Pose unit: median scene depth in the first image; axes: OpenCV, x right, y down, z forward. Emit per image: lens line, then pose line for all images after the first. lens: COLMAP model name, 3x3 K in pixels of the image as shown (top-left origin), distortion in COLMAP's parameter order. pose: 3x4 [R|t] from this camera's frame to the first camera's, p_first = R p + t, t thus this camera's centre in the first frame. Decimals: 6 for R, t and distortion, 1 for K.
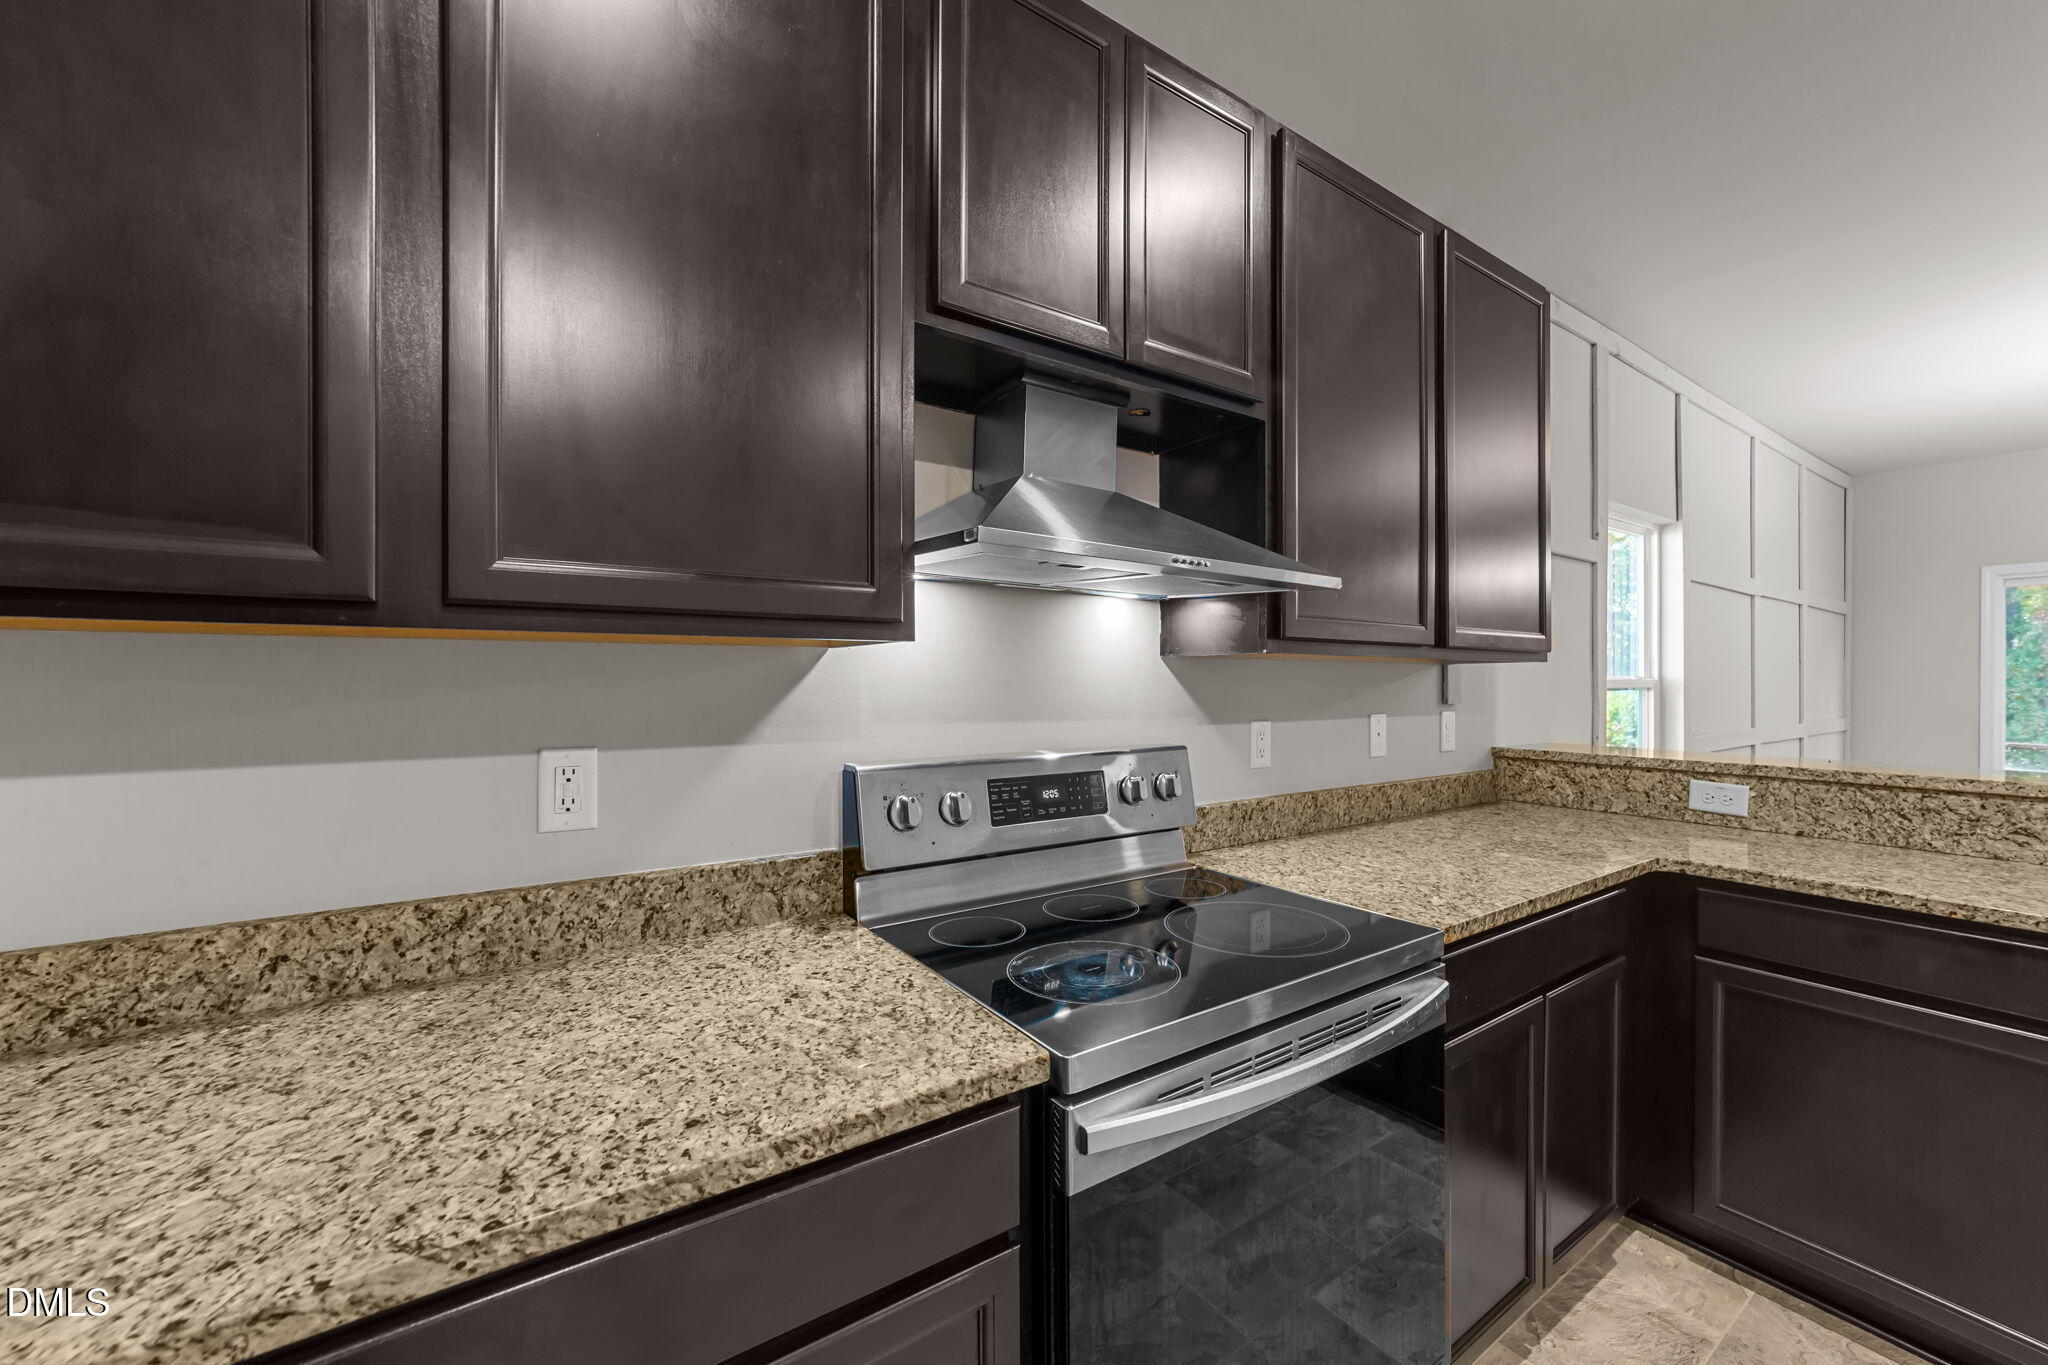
lens RADIAL K [[796.5, 0, 1028.8], [0, 796.5, 685.4], [0, 0, 1]] dist [-0.018140, 0.008564]
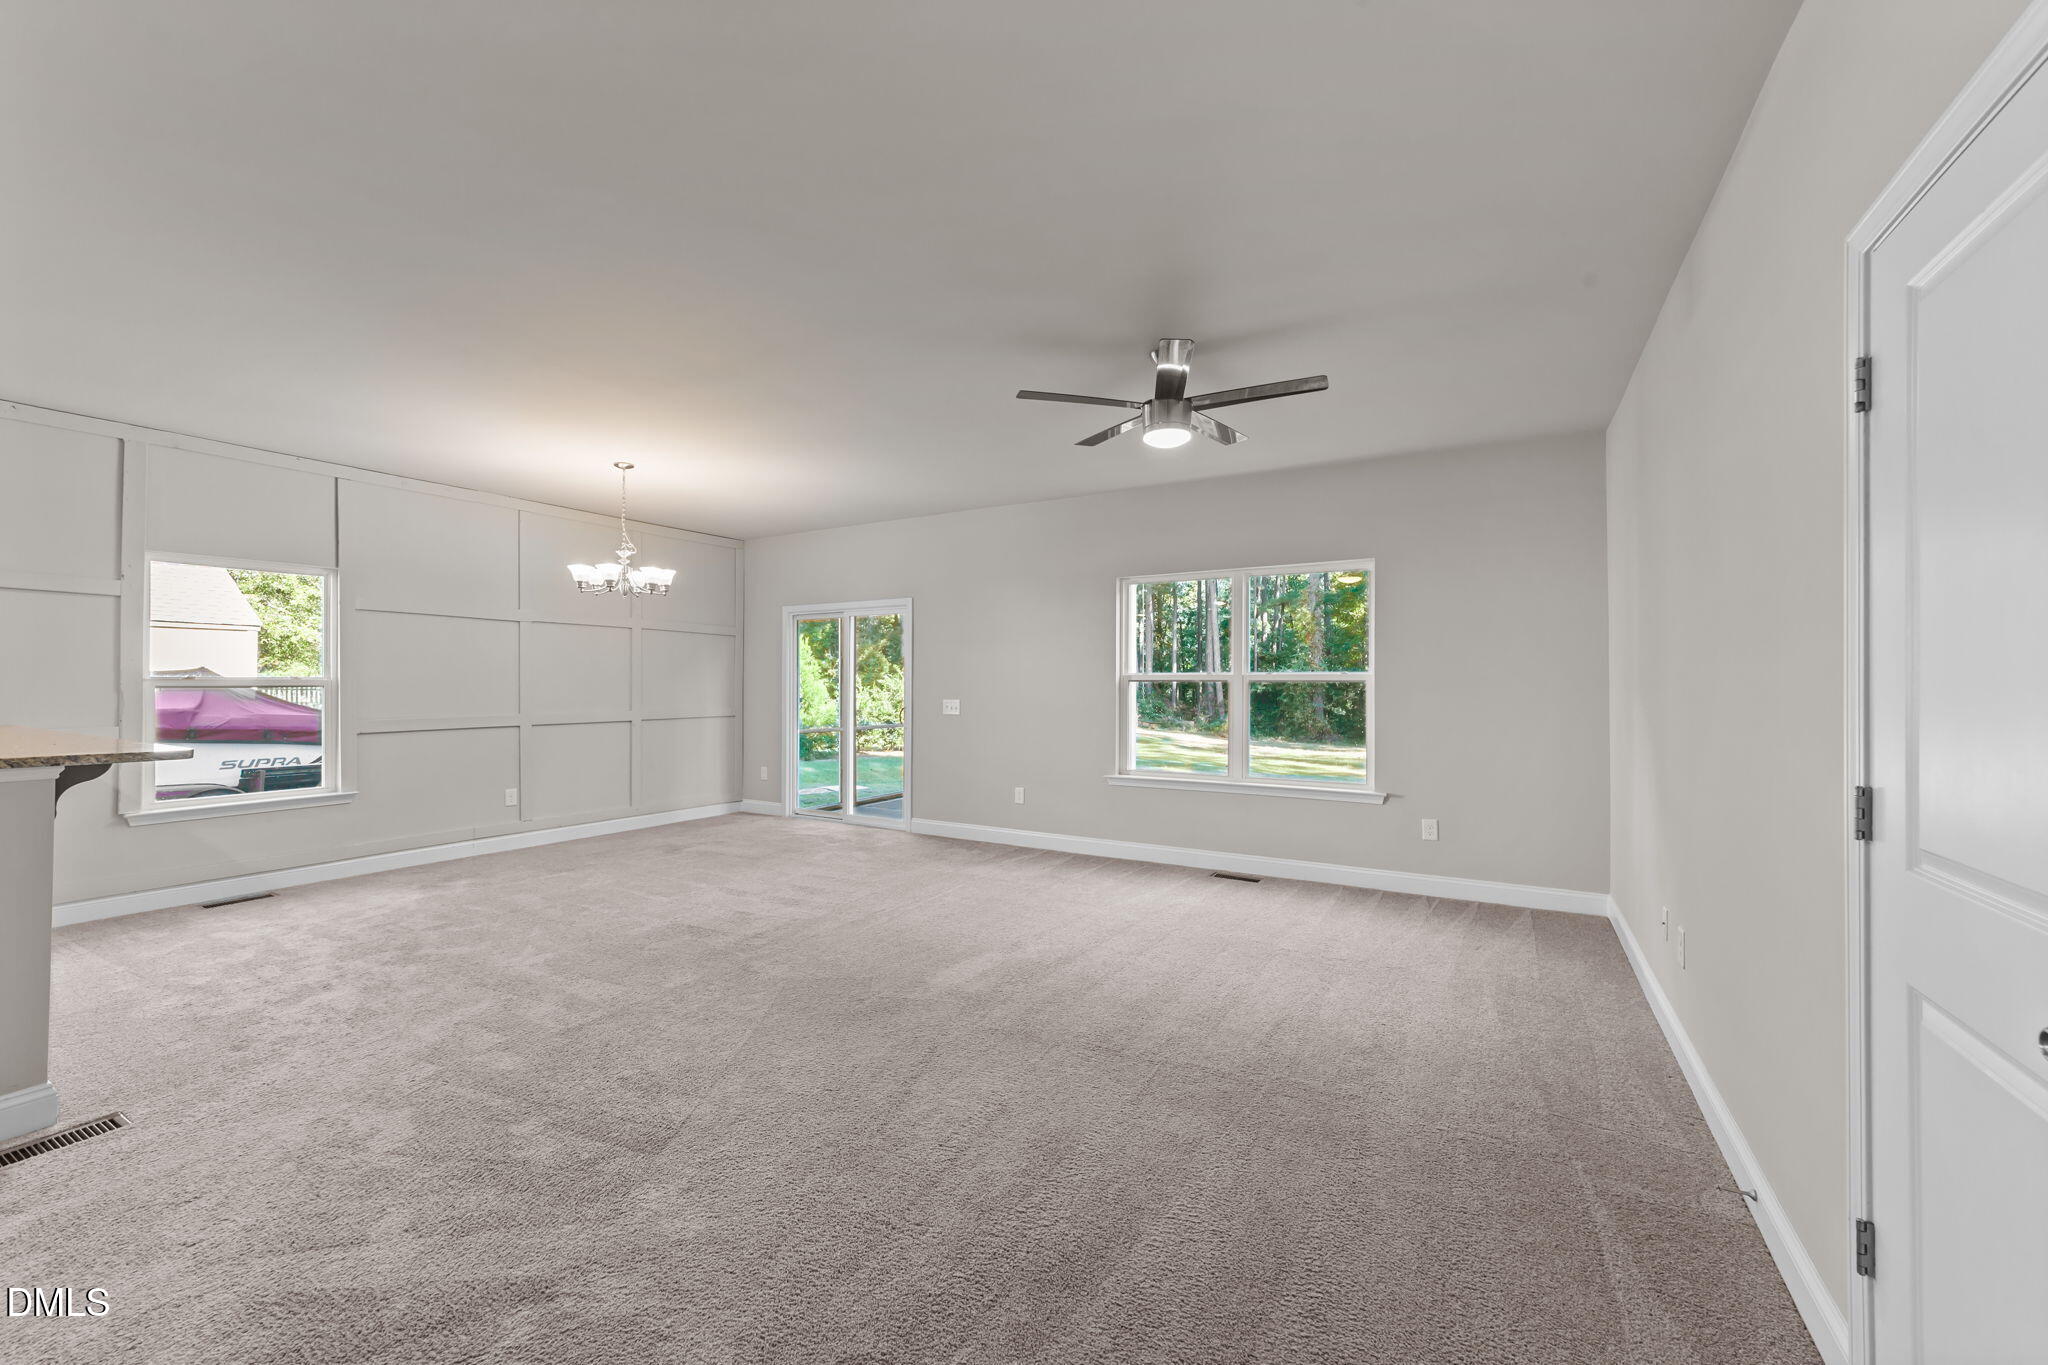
lens RADIAL K [[796.5, 0, 1028.8], [0, 796.5, 685.4], [0, 0, 1]] dist [-0.018140, 0.008564]
pose [[0.904298, -0.001527, 0.426899, 2.535007], [0.002853, 0.999993, -0.002466, 0.015767], [-0.426892, 0.003448, 0.904296, -1.532939]]
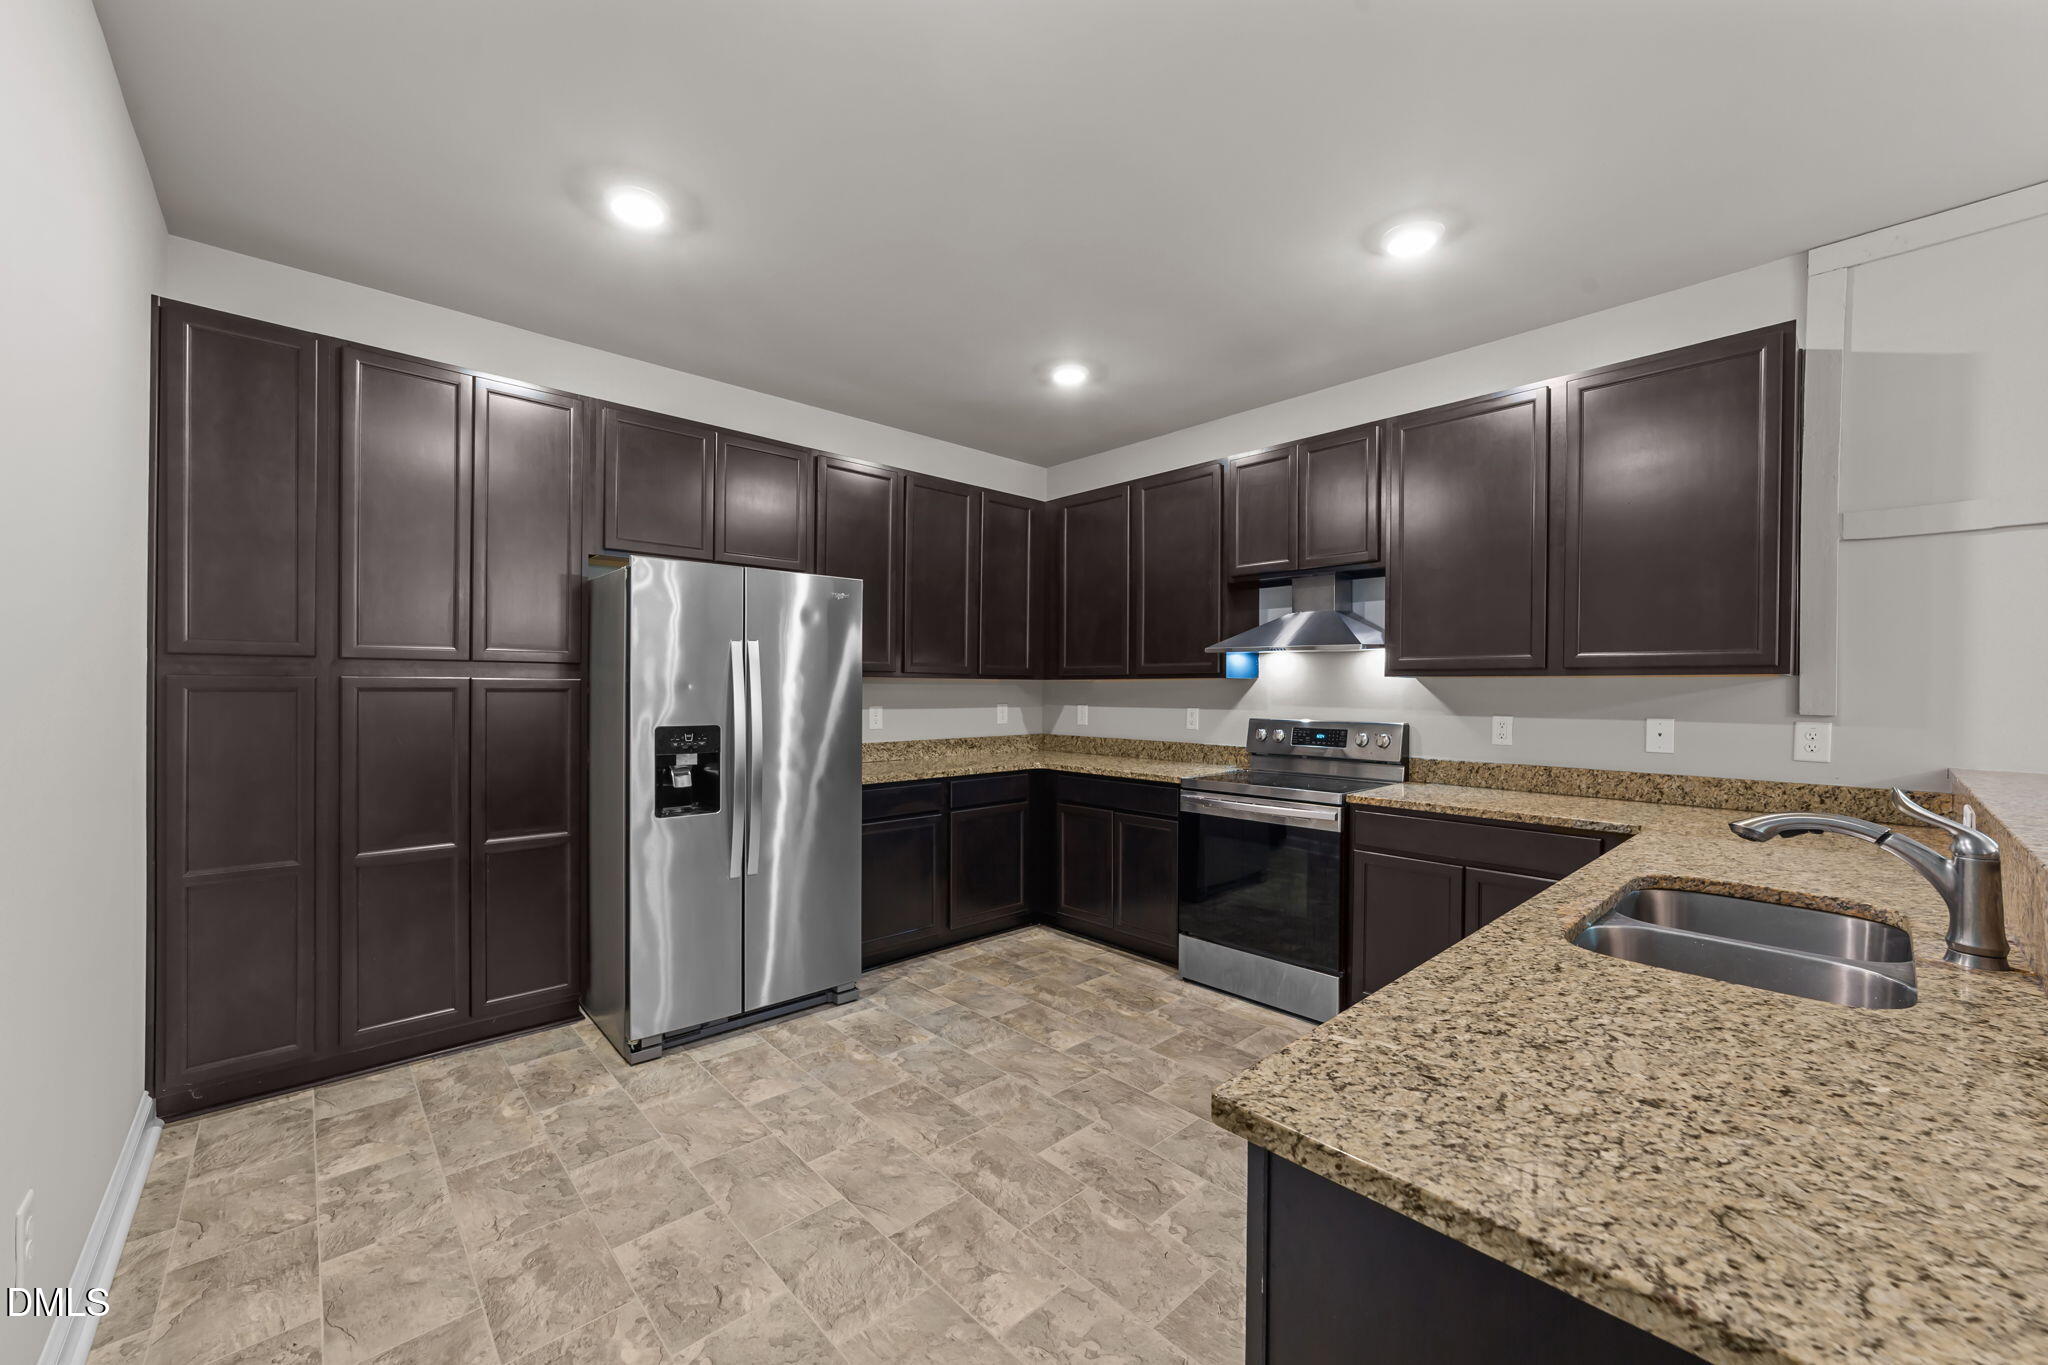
lens RADIAL K [[796.5, 0, 1028.8], [0, 796.5, 685.4], [0, 0, 1]] dist [-0.018140, 0.008564]
pose [[0.149664, -0.004471, -0.988727, 1.779535], [-0.011116, 0.999919, -0.006204, 0.003555], [0.988674, 0.011919, 0.149602, -0.193464]]
